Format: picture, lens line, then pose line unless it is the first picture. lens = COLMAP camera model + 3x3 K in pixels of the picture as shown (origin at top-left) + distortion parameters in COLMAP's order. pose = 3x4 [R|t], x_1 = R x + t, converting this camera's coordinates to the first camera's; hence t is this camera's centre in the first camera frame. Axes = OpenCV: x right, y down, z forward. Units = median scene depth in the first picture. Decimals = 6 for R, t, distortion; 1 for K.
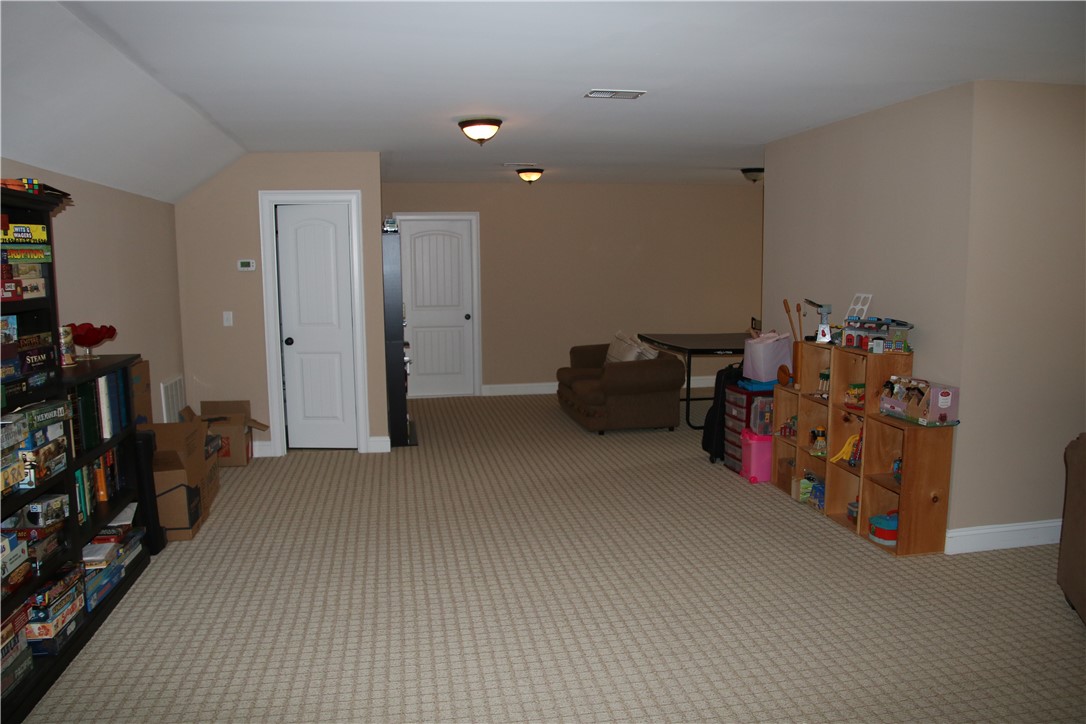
lens RADIAL K [[797.4, 0, 548.6], [0, 797.4, 364.1], [0, 0, 1]] dist [-0.109851, 0.043741]
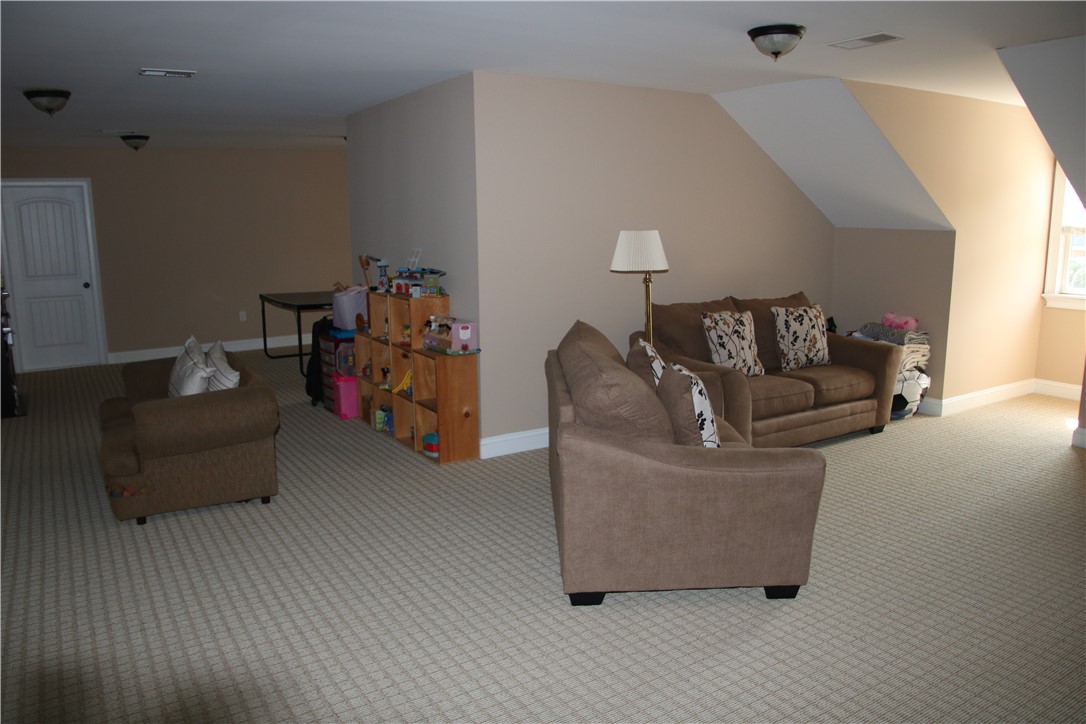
lens RADIAL K [[797.4, 0, 539.5], [0, 797.4, 360.3], [0, 0, 1]] dist [-0.109851, 0.043741]
pose [[0.931971, -0.066044, 0.356466, 0.140470], [0.051451, 0.997409, 0.050277, 0.026999], [-0.358863, -0.028516, 0.932954, -0.179249]]
